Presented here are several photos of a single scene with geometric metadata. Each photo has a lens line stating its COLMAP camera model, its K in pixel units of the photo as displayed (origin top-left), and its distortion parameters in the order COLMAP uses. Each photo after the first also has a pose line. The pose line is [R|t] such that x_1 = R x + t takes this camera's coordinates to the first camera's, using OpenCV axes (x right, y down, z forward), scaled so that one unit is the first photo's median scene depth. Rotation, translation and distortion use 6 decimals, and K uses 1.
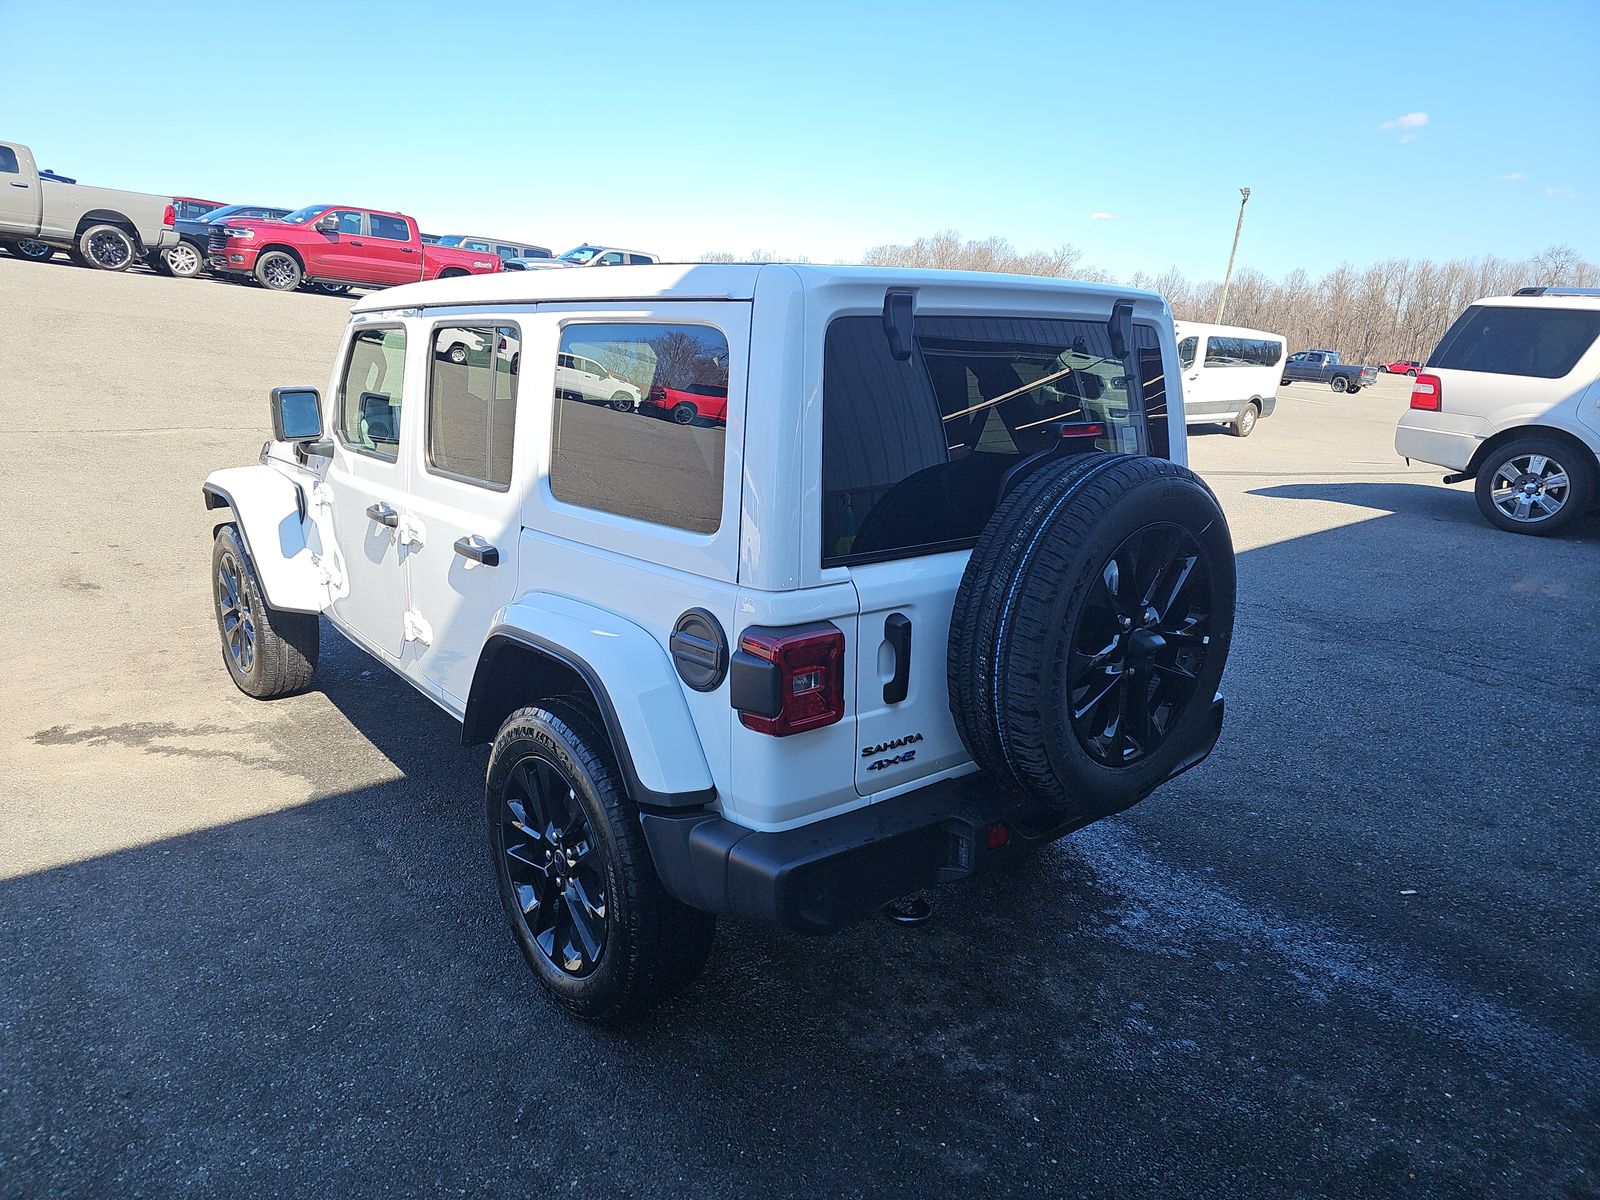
lens RADIAL K [[1037.3, 0, 797.1], [0, 1037.3, 592.8], [0, 0, 1]] dist [0.068242, -0.060679]
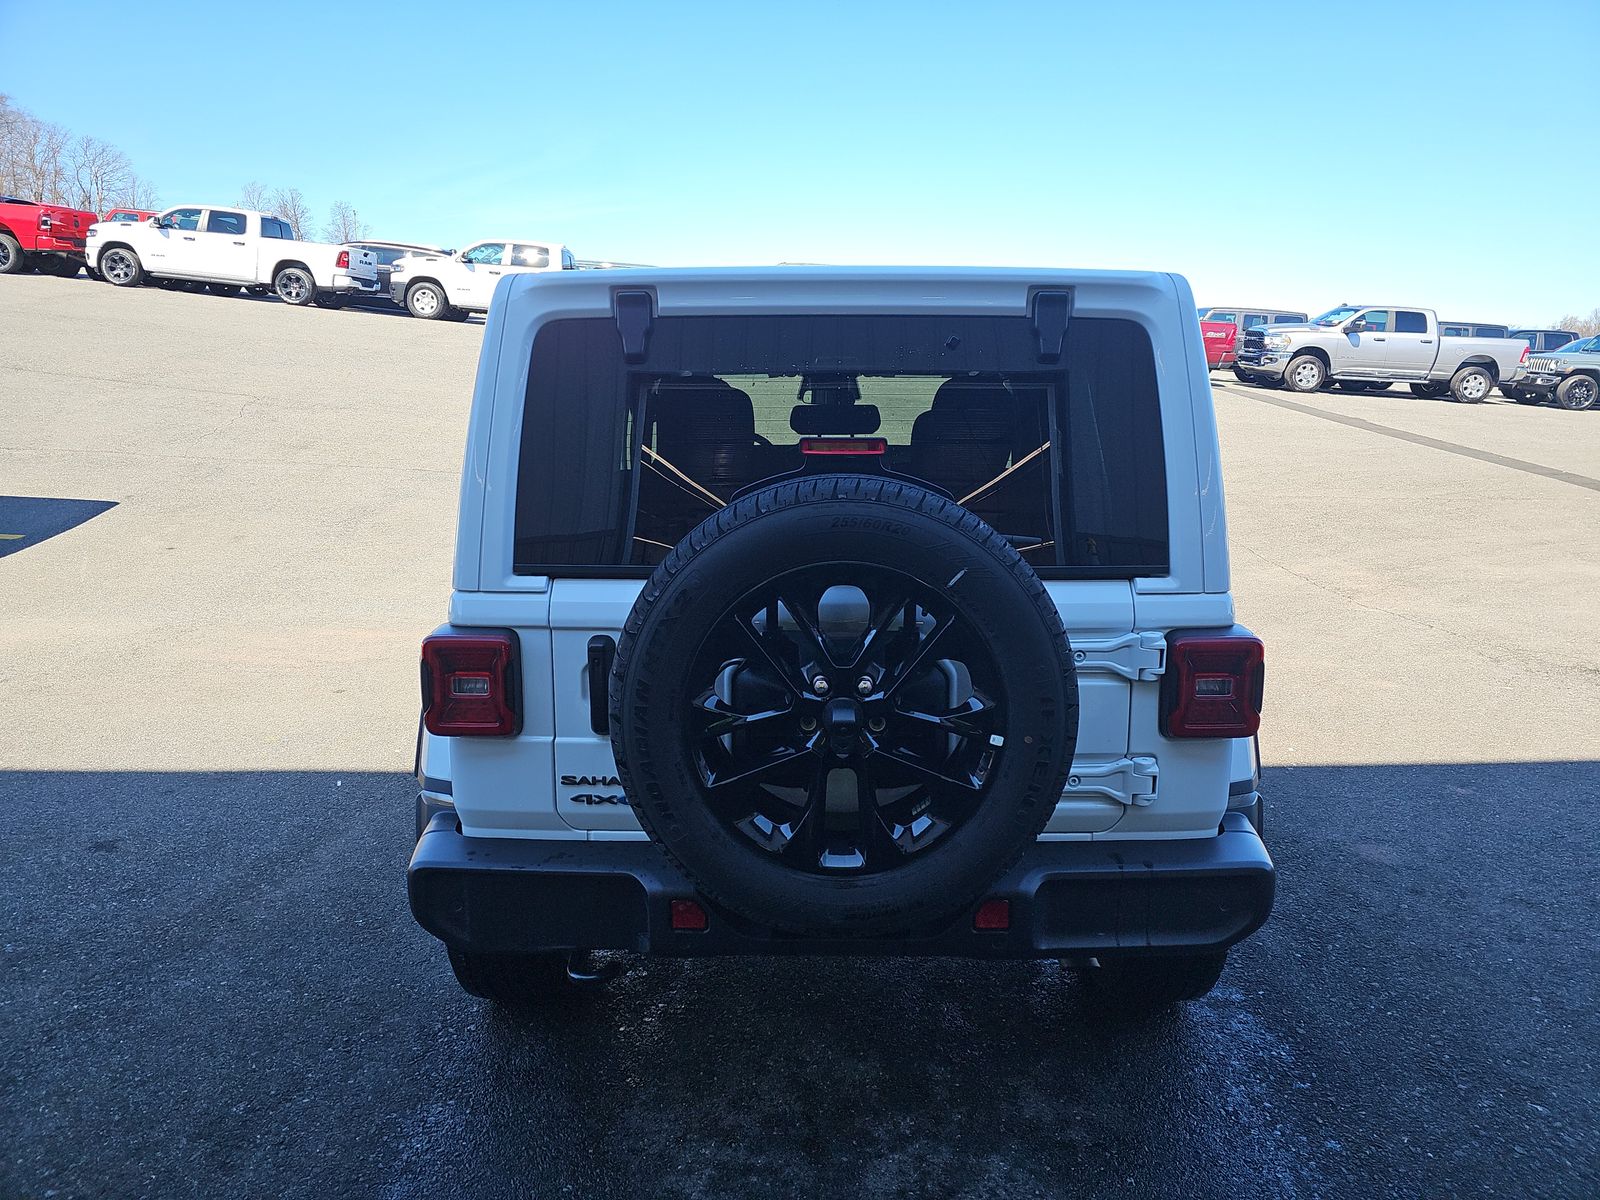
lens RADIAL K [[1037.3, 0, 797.1], [0, 1037.3, 592.8], [0, 0, 1]] dist [0.068242, -0.060679]
pose [[0.764409, 0.096508, -0.637468, 0.766786], [-0.140404, 0.989922, -0.018497, -0.023607], [0.629258, 0.103642, 0.770255, 0.374467]]
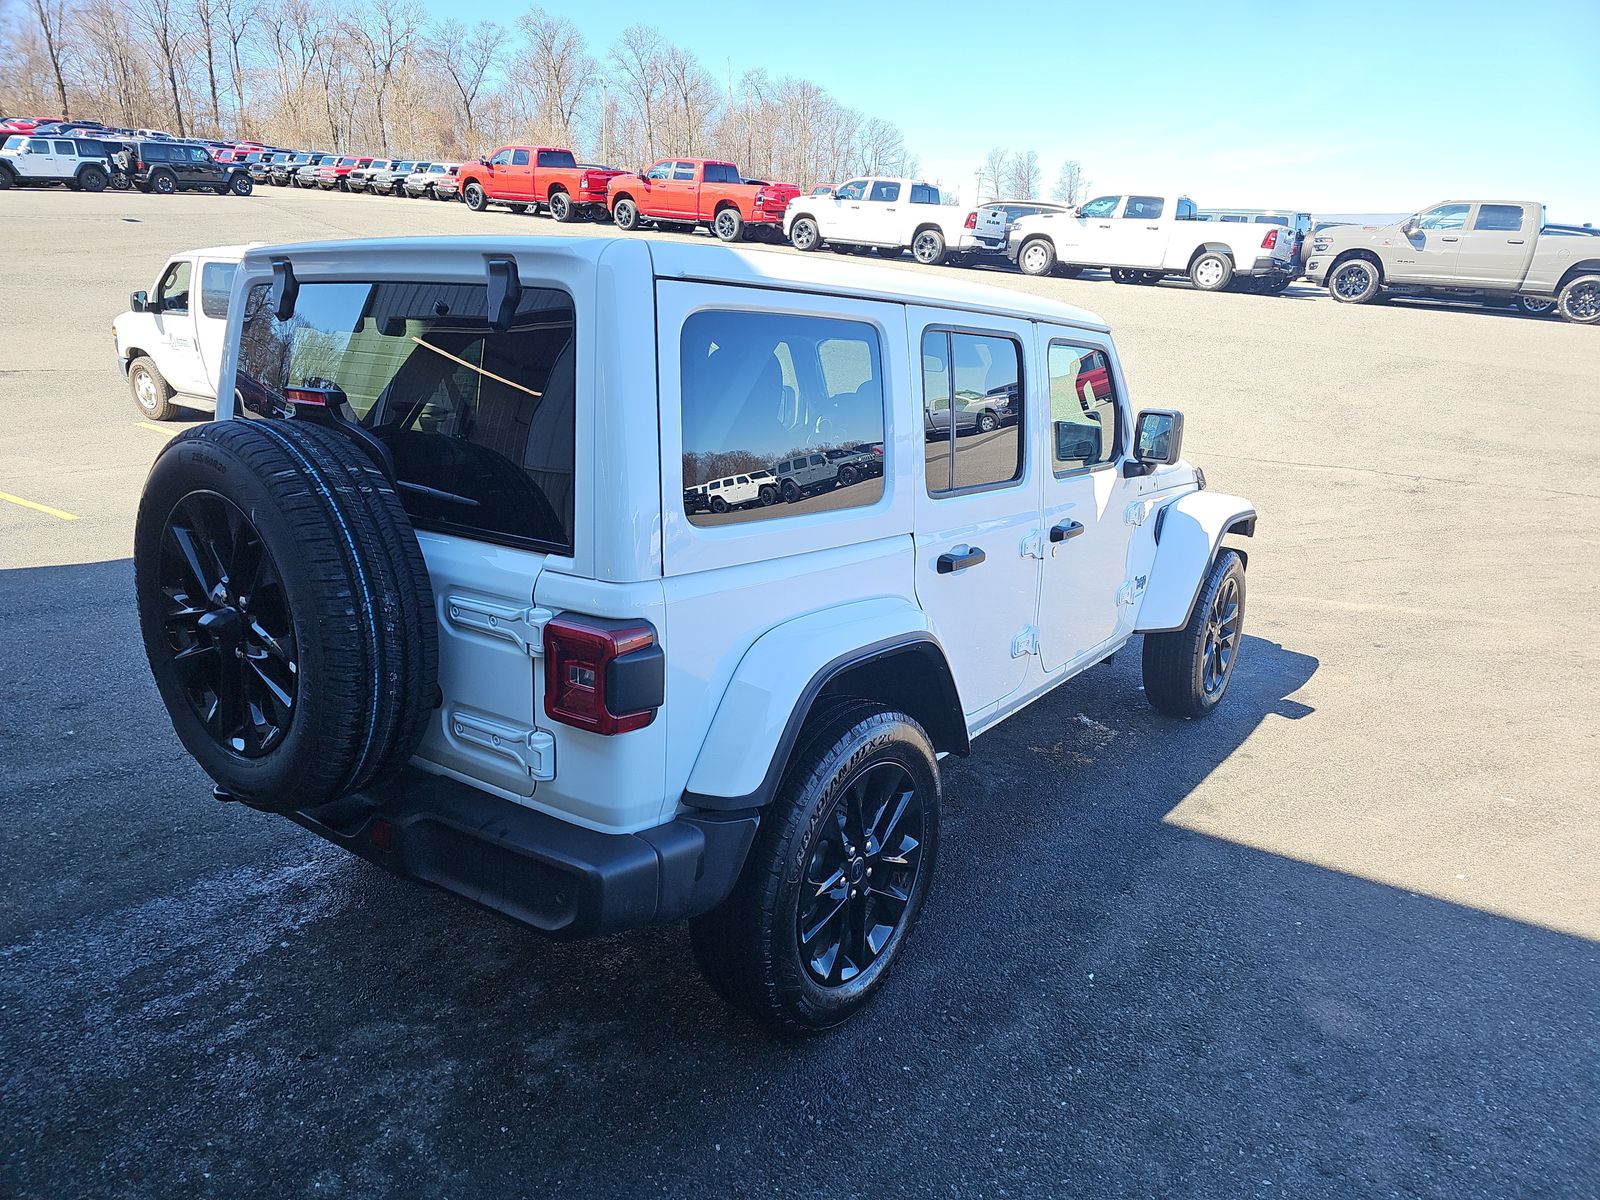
lens RADIAL K [[1037.3, 0, 797.1], [0, 1037.3, 592.8], [0, 0, 1]] dist [0.068242, -0.060679]
pose [[0.247874, 0.215151, -0.944600, 1.297864], [-0.267424, 0.952340, 0.146739, -0.239834], [0.931151, 0.216236, 0.293597, 1.162440]]
